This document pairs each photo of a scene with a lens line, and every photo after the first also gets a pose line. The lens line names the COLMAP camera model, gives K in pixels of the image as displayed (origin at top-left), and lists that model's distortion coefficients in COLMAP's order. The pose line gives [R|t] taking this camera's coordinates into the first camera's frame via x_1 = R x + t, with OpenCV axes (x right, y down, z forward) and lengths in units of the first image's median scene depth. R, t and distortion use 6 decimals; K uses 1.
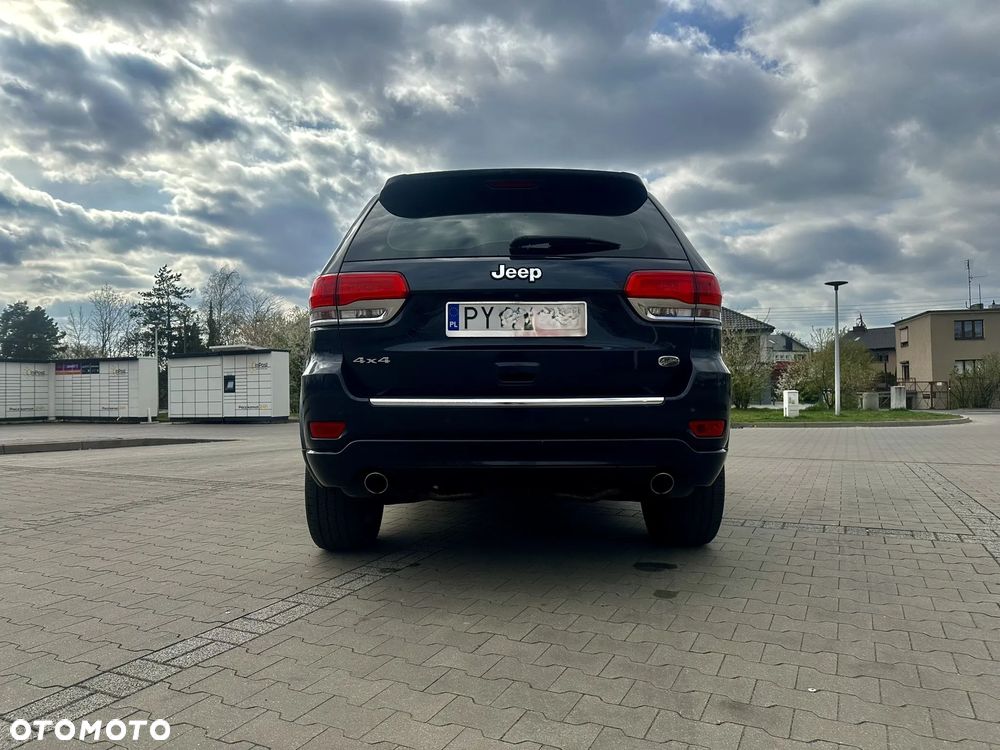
lens RADIAL K [[701.8, 0, 500.0], [0, 701.8, 375.0], [0, 0, 1]] dist [0.036131, -0.037831]
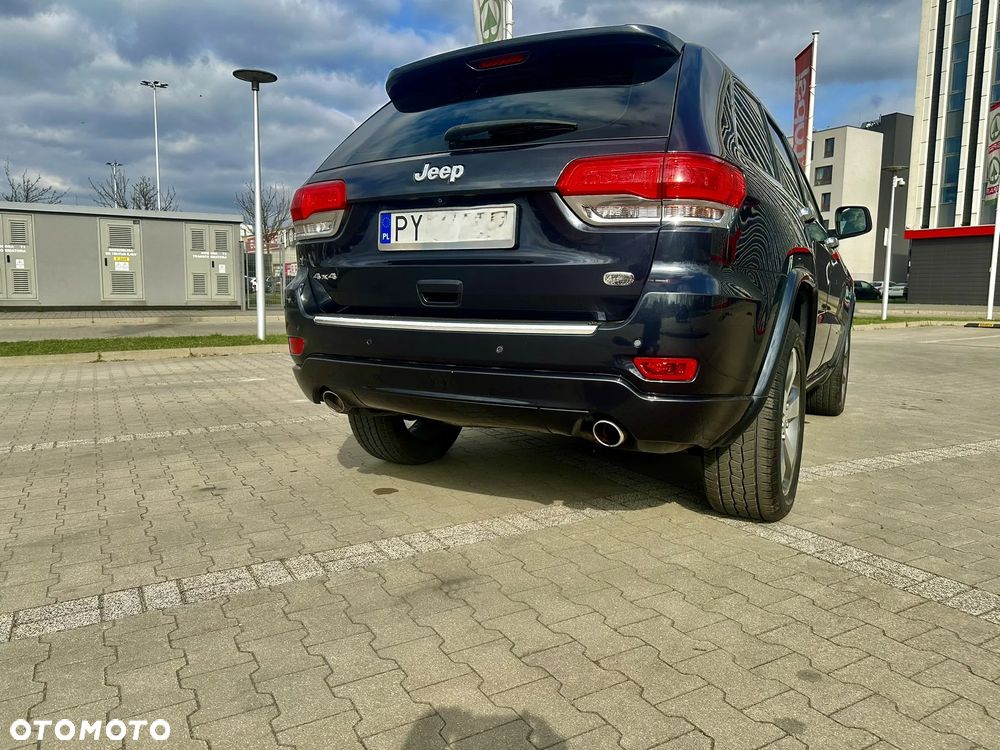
lens RADIAL K [[701.8, 0, 500.0], [0, 701.8, 375.0], [0, 0, 1]] dist [0.036131, -0.037831]
pose [[0.853183, 0.077422, -0.515833, 0.537330], [-0.011898, 0.991554, 0.129144, -0.014168], [0.521475, -0.104046, 0.846899, 0.294119]]
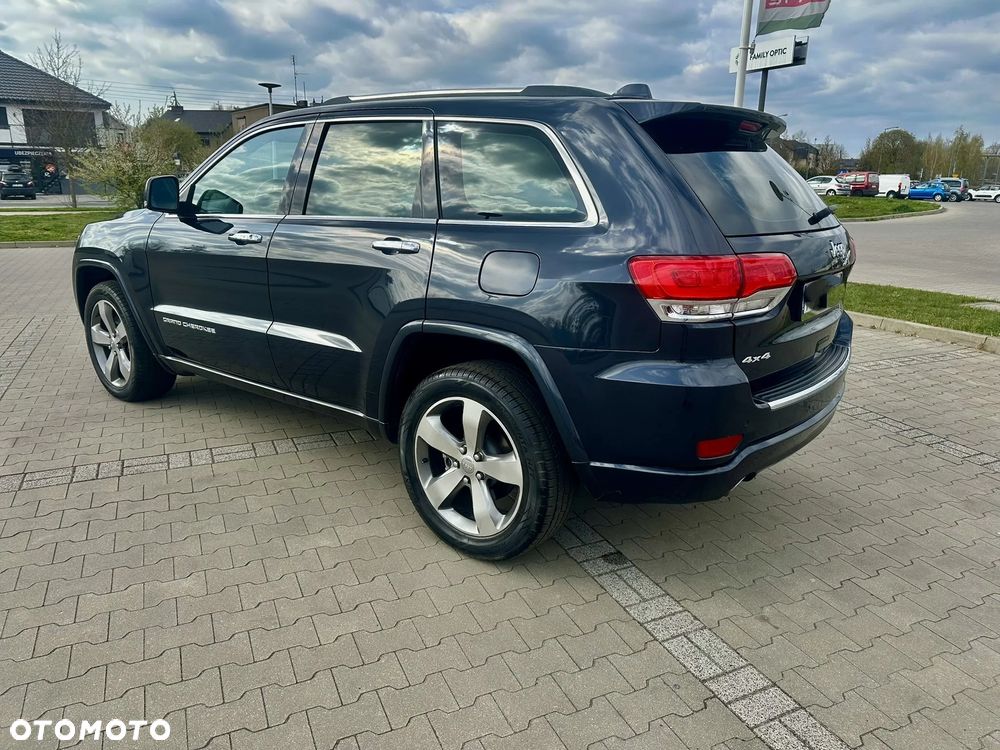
lens RADIAL K [[702.8, 0, 503.4], [0, 702.8, 371.6], [0, 0, 1]] dist [0.010297, -0.006437]
pose [[0.609419, -0.191456, 0.769385, -1.057911], [-0.045695, 0.960311, 0.275161, -0.232770], [-0.791530, -0.202846, 0.576484, 0.748704]]
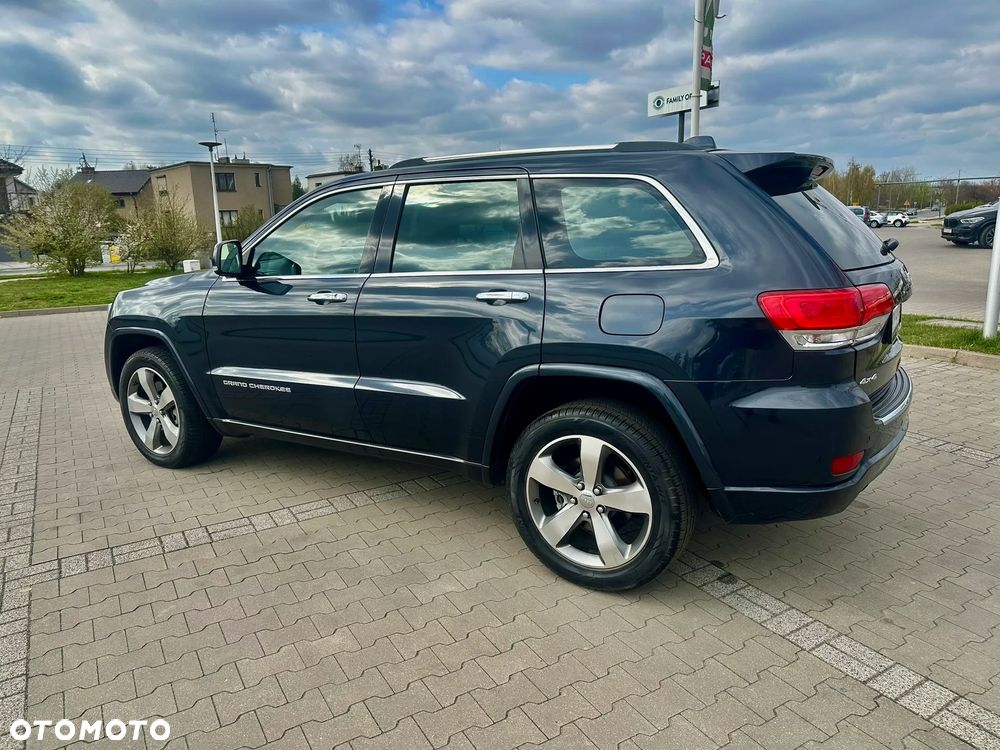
lens RADIAL K [[701.8, 0, 500.0], [0, 701.8, 375.0], [0, 0, 1]] dist [0.036131, -0.037831]
pose [[0.528681, -0.183913, 0.828657, -1.253227], [-0.002005, 0.975972, 0.217888, -0.236709], [-0.848818, -0.116855, 0.515609, 0.938627]]
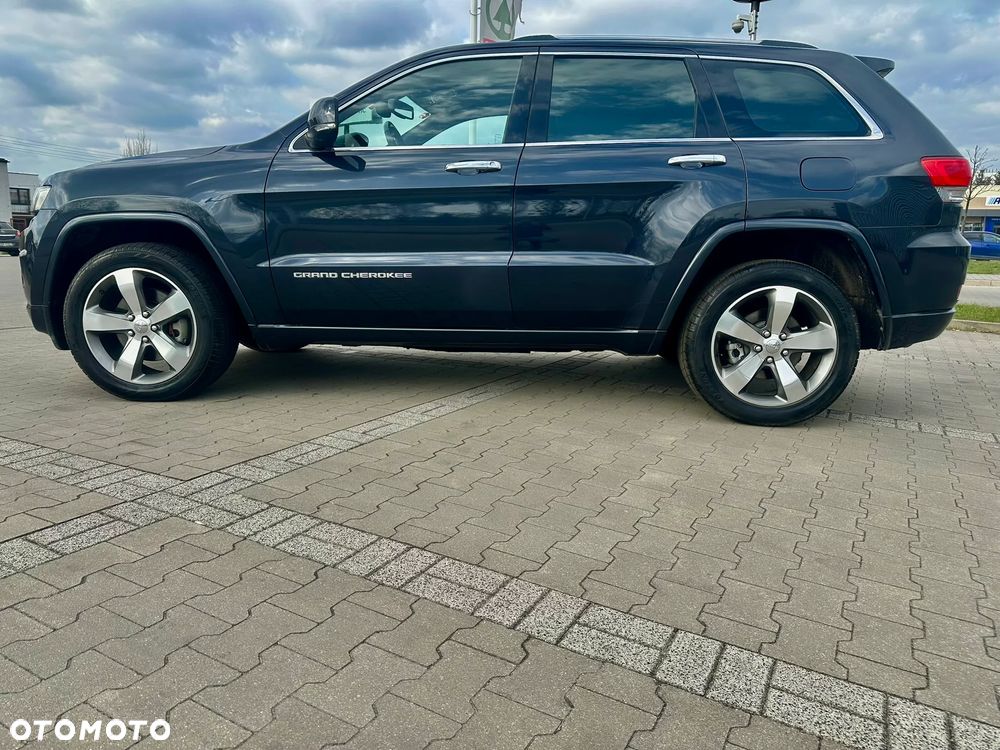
lens RADIAL K [[701.8, 0, 500.0], [0, 701.8, 375.0], [0, 0, 1]] dist [0.036131, -0.037831]
pose [[0.053459, -0.182535, 0.981745, -1.572564], [-0.048857, 0.981495, 0.185149, 0.032495], [-0.997374, -0.057863, 0.043552, 1.785303]]
